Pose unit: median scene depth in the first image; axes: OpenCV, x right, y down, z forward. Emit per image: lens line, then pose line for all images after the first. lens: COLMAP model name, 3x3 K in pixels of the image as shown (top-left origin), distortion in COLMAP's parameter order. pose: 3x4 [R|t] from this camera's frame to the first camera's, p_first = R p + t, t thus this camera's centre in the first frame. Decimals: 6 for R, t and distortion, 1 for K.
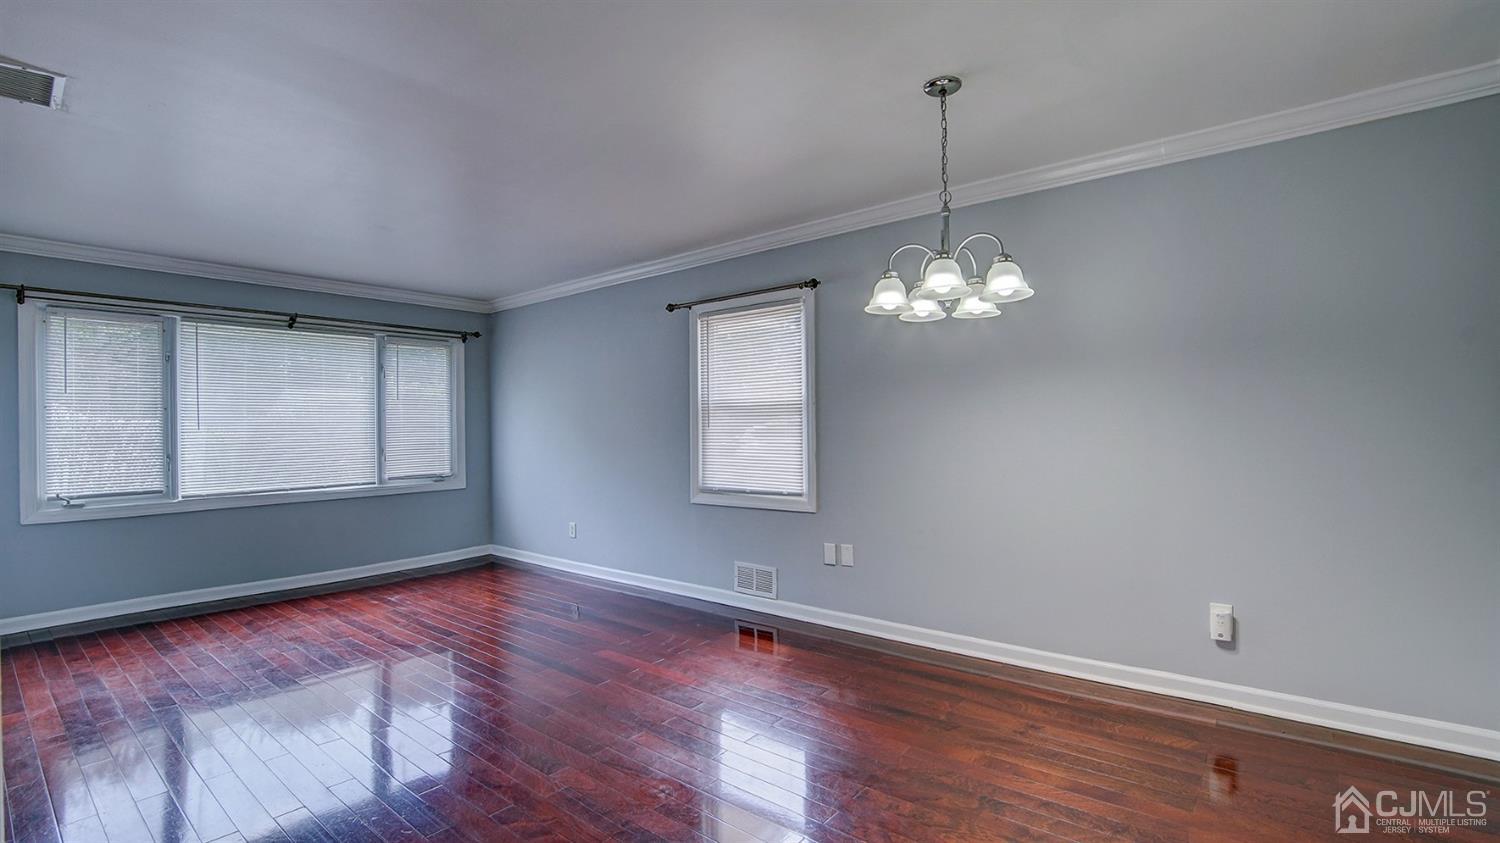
lens RADIAL K [[667.5, 0, 737.9], [0, 667.5, 429.2], [0, 0, 1]] dist [-0.033893, 0.005370]
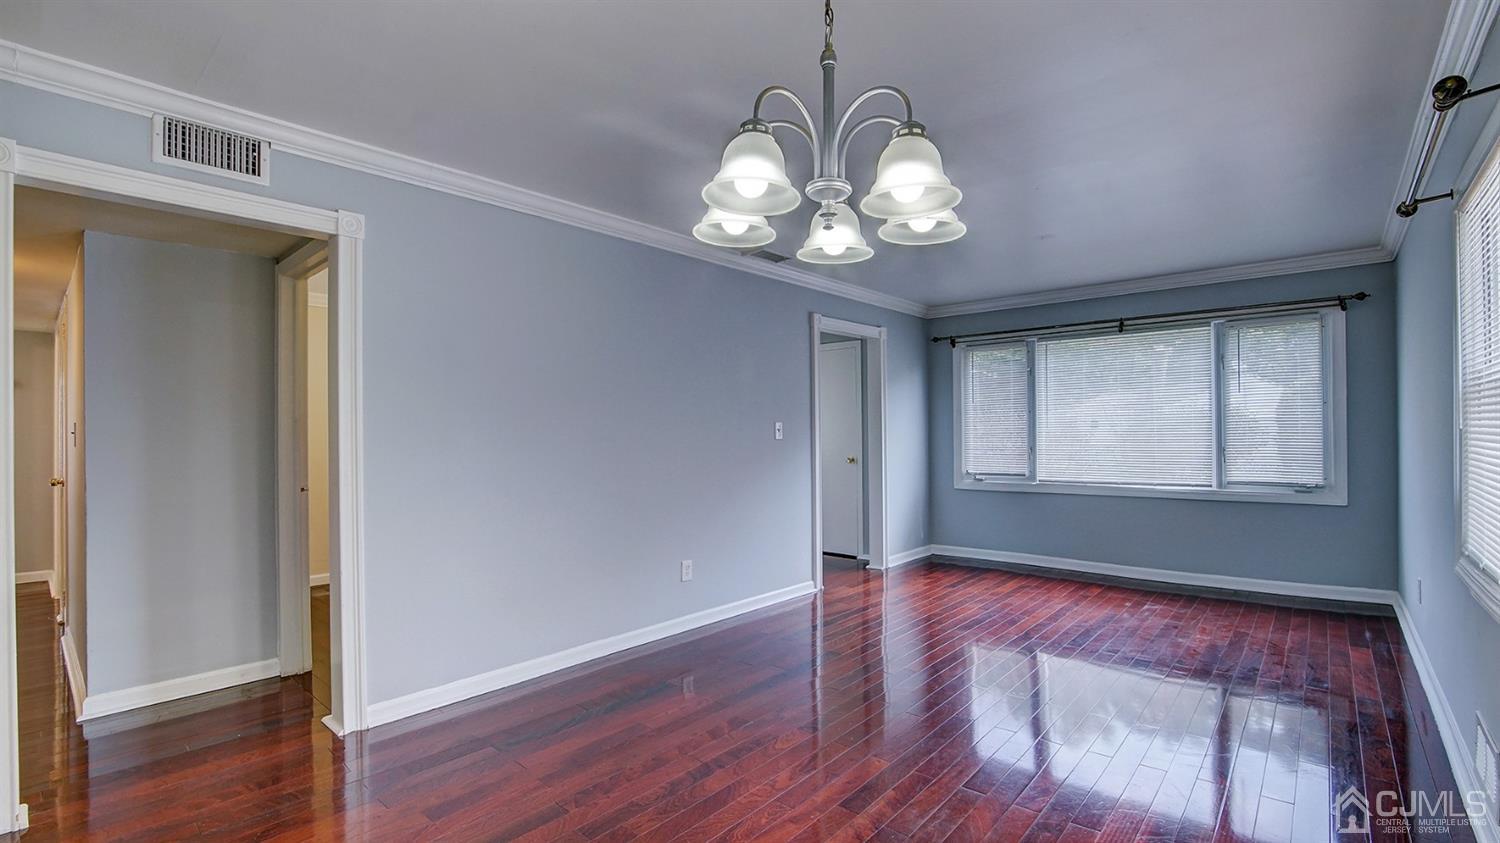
lens RADIAL K [[667.5, 0, 772.9], [0, 667.5, 436.3], [0, 0, 1]] dist [-0.033893, 0.005370]
pose [[-0.010528, 0.017696, -0.999788, 0.445095], [0.006906, 0.999821, 0.017623, -0.008646], [0.999921, -0.006719, -0.010649, 0.496828]]
